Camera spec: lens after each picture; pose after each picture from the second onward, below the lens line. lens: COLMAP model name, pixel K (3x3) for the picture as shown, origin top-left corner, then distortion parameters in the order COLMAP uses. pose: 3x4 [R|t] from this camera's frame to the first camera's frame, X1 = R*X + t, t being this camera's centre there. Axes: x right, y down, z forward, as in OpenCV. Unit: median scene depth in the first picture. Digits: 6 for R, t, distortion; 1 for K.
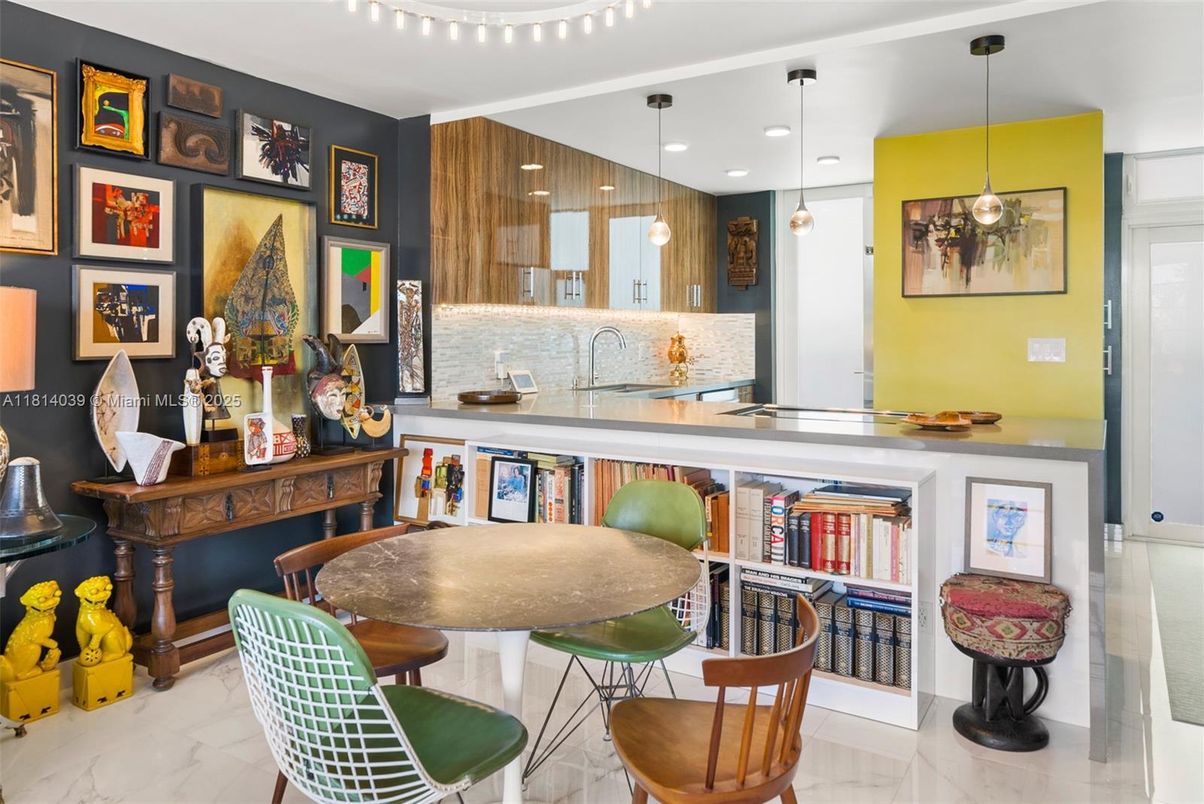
lens RADIAL K [[834.5, 0, 602.0], [0, 834.5, 335.0], [0, 0, 1]] dist [-0.000117, 0.001845]
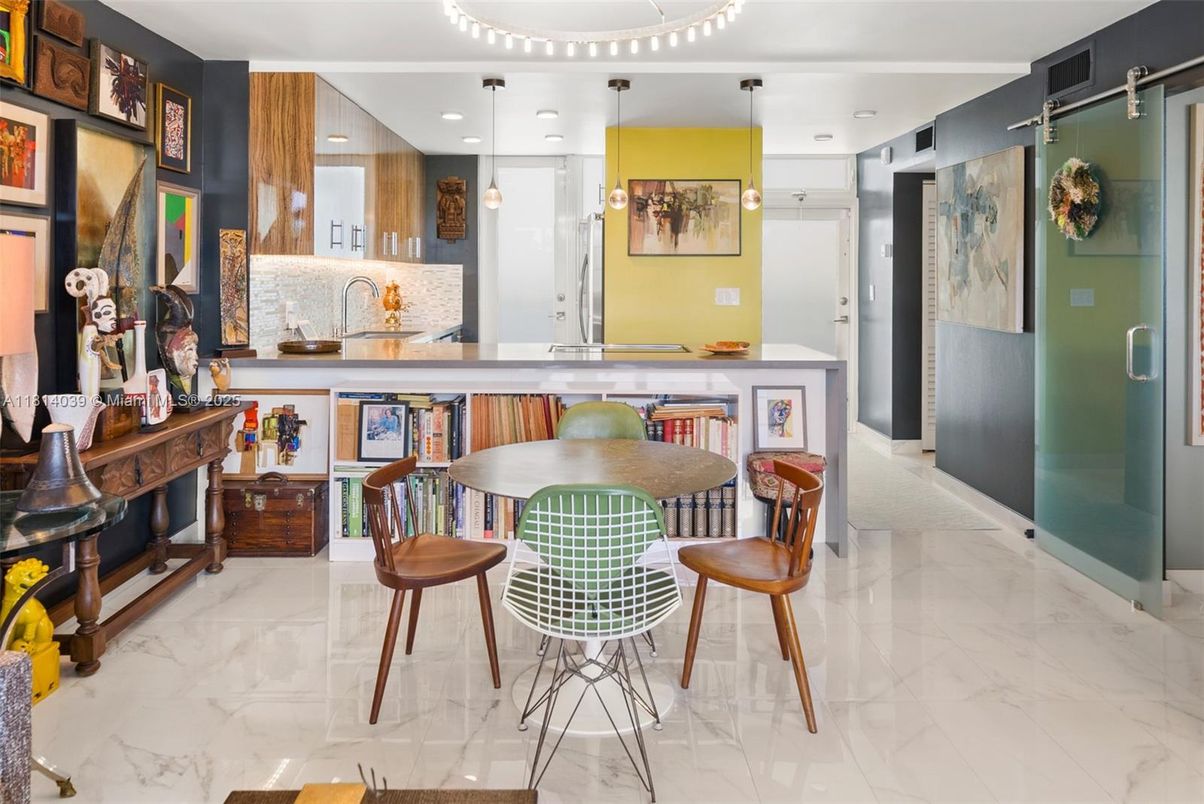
lens RADIAL K [[844.9, 0, 600.2], [0, 844.9, 277.8], [0, 0, 1]] dist [0.002173, 0.000321]
pose [[0.844265, 0.004984, 0.535902, -0.407765], [-0.003328, 0.999986, -0.004058, -0.007094], [-0.535915, 0.001643, 0.844270, -0.064992]]
